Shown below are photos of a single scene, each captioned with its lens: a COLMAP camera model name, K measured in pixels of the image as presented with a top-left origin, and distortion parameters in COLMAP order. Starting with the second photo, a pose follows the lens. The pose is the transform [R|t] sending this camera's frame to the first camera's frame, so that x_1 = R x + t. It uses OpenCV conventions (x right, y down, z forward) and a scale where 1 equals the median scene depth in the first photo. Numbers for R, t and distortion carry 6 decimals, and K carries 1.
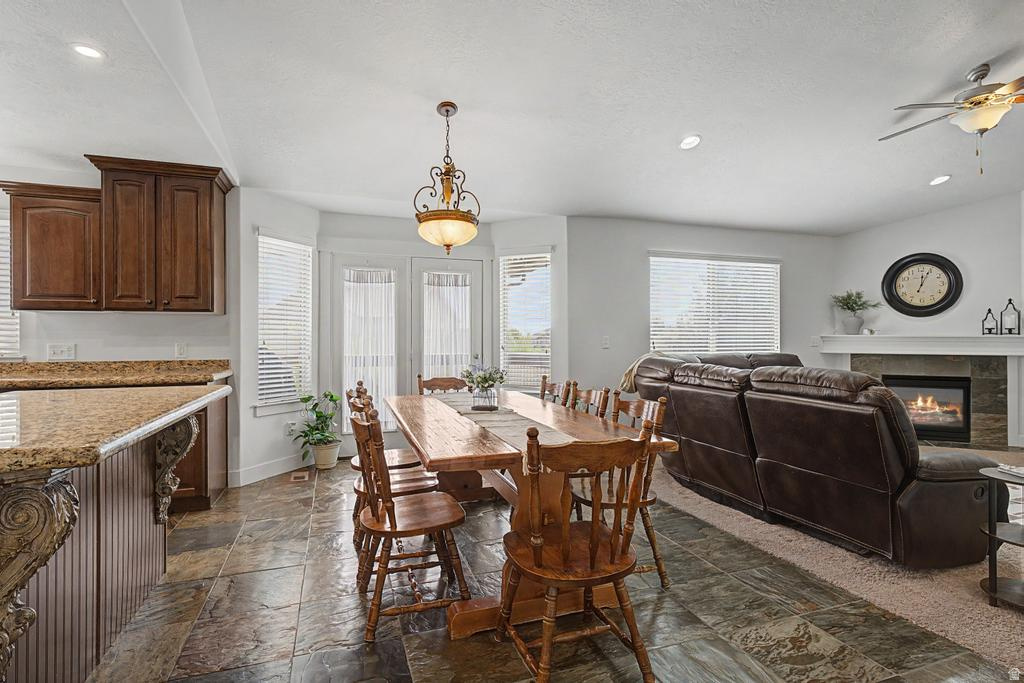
lens RADIAL K [[503.8, 0, 510.9], [0, 503.8, 337.8], [0, 0, 1]] dist [0.003314, 0.000689]
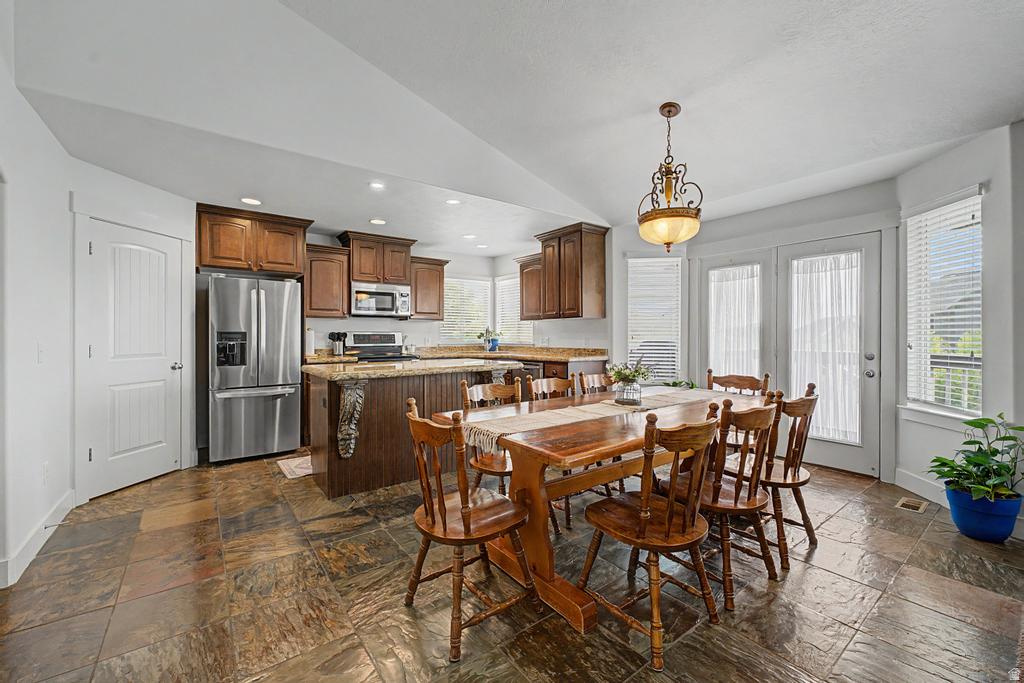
lens RADIAL K [[421.7, 0, 513.0], [0, 421.7, 338.0], [0, 0, 1]] dist [-0.002682, -0.000005]
pose [[0.309708, 0.003762, -0.950824, 0.386466], [0.008874, 0.999937, 0.006847, 0.000233], [0.950790, -0.010558, 0.309656, 0.281392]]
